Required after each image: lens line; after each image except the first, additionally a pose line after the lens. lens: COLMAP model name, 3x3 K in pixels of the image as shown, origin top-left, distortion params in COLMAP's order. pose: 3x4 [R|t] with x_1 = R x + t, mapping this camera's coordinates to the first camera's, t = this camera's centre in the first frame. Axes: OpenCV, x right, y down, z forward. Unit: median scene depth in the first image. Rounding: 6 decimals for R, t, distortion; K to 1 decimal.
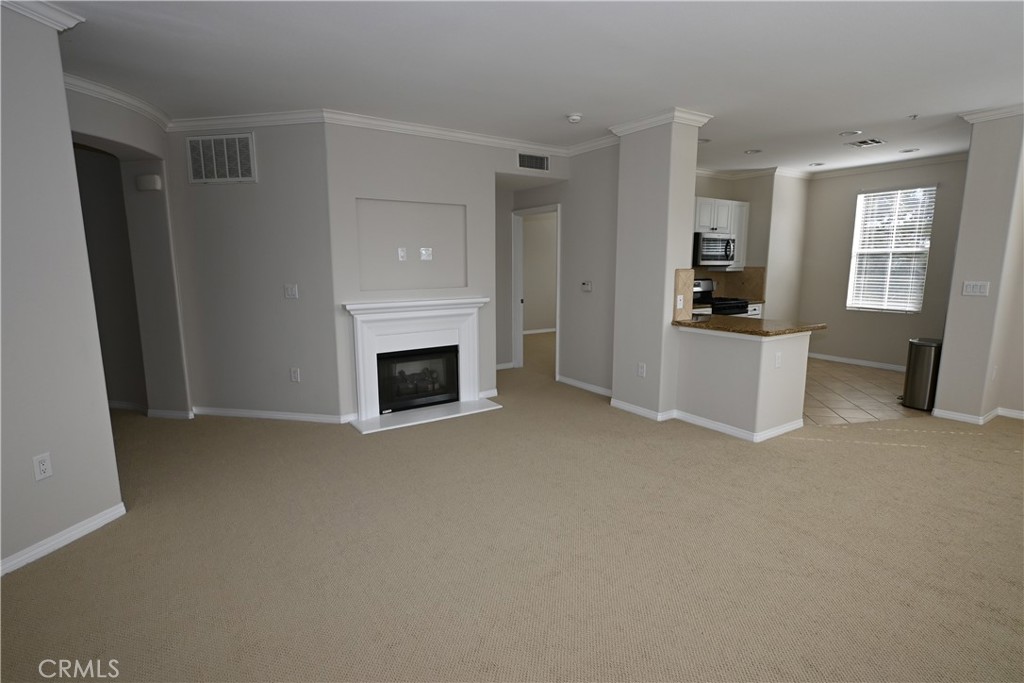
lens RADIAL K [[500.7, 0, 505.2], [0, 500.7, 342.0], [0, 0, 1]] dist [0.022798, 0.000163]
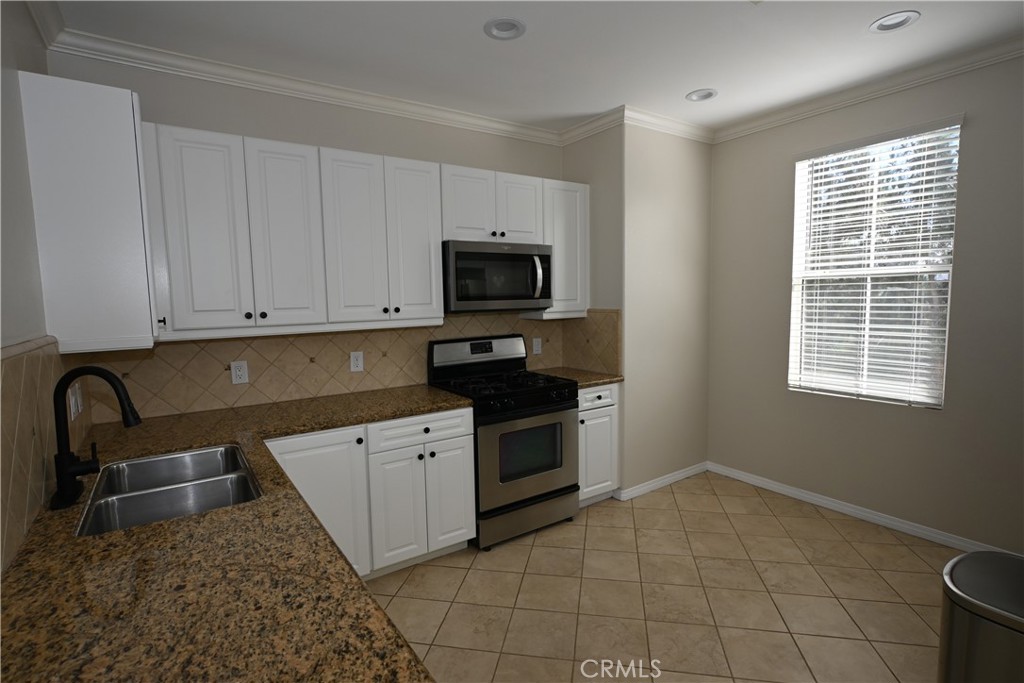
lens RADIAL K [[500.7, 0, 511.2], [0, 500.7, 340.5], [0, 0, 1]] dist [0.022798, 0.000163]
pose [[0.999736, -0.022238, -0.005817, 0.413008], [0.021911, 0.998440, -0.051352, -0.096341], [0.006950, 0.051211, 0.998664, 0.510118]]
